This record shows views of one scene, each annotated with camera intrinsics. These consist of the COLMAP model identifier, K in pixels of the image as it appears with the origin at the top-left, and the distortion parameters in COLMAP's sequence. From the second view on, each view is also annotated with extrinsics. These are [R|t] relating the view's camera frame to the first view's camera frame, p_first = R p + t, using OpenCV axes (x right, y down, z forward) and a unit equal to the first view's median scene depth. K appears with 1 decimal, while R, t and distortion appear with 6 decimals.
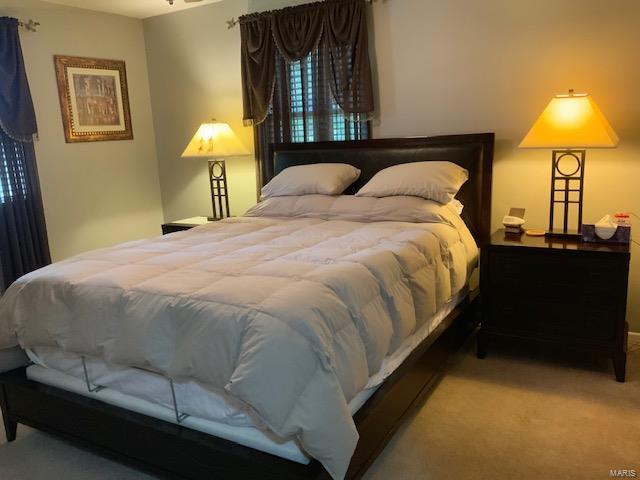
lens RADIAL K [[531.0, 0, 318.9], [0, 531.0, 238.1], [0, 0, 1]] dist [0.075714, -0.140475]
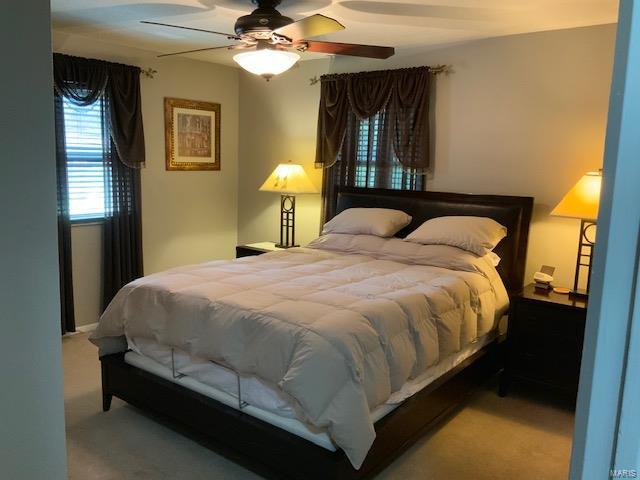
lens RADIAL K [[531.0, 0, 321.0], [0, 531.0, 235.5], [0, 0, 1]] dist [0.075714, -0.140475]
pose [[0.988653, 0.098852, -0.113111, 0.018960], [-0.104478, 0.993512, -0.044930, -0.017889], [0.107936, 0.056238, 0.992566, -0.147873]]
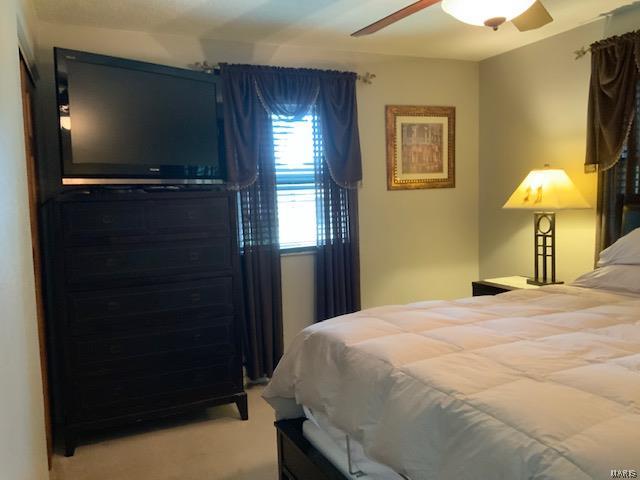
lens RADIAL K [[531.0, 0, 317.5], [0, 531.0, 239.4], [0, 0, 1]] dist [0.075714, -0.140475]
pose [[0.818410, 0.071688, -0.570146, -0.001227], [-0.119180, 0.991789, -0.046372, -0.026085], [0.562141, 0.105901, 0.820233, 0.125167]]
